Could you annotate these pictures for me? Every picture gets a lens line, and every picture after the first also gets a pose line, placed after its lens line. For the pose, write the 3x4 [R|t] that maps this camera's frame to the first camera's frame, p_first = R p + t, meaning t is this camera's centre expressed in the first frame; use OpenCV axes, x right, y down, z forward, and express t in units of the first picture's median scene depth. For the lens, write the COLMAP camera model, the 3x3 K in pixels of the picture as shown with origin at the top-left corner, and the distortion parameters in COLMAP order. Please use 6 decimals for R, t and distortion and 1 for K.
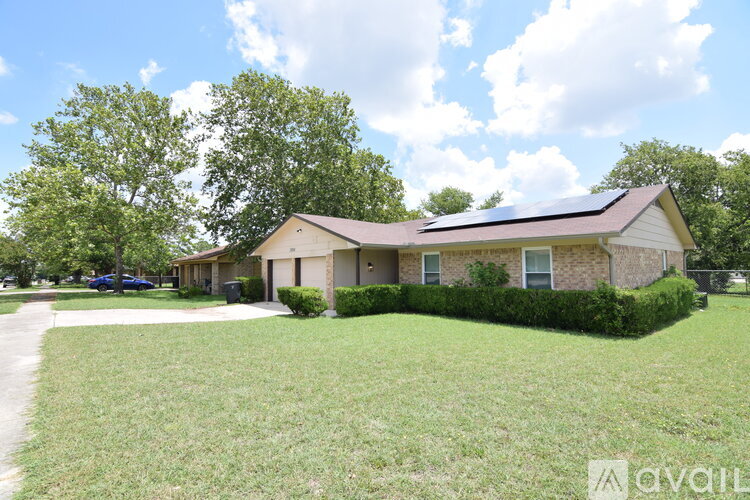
lens RADIAL K [[353.9, 0, 375.0], [0, 353.9, 250.0], [0, 0, 1]] dist [-0.000343, -0.021929]
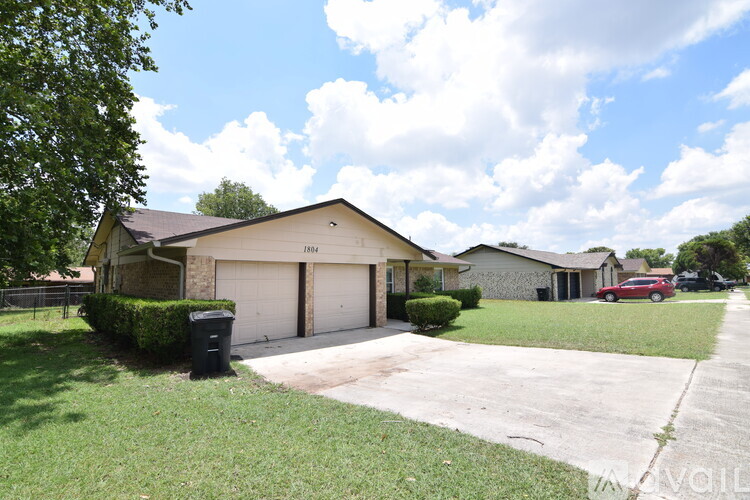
lens RADIAL K [[353.9, 0, 375.0], [0, 353.9, 250.0], [0, 0, 1]] dist [-0.000343, -0.021929]
pose [[-0.052261, 0.094861, 0.994118, -1.256444], [-0.038271, 0.994557, -0.096914, 0.082863], [-0.997900, -0.043111, -0.048346, 1.329318]]
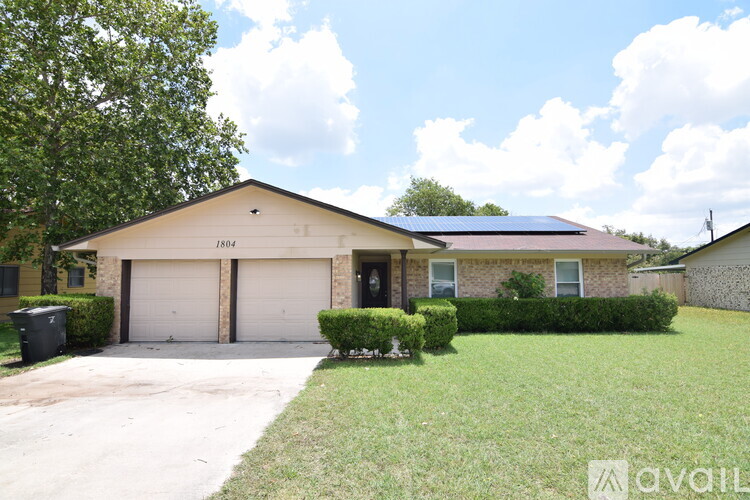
lens RADIAL K [[353.9, 0, 375.0], [0, 353.9, 250.0], [0, 0, 1]] dist [-0.000343, -0.021929]
pose [[0.673674, 0.065053, 0.736160, -0.700349], [-0.039003, 0.997860, -0.052486, 0.041657], [-0.737999, 0.006647, 0.674769, 0.659245]]
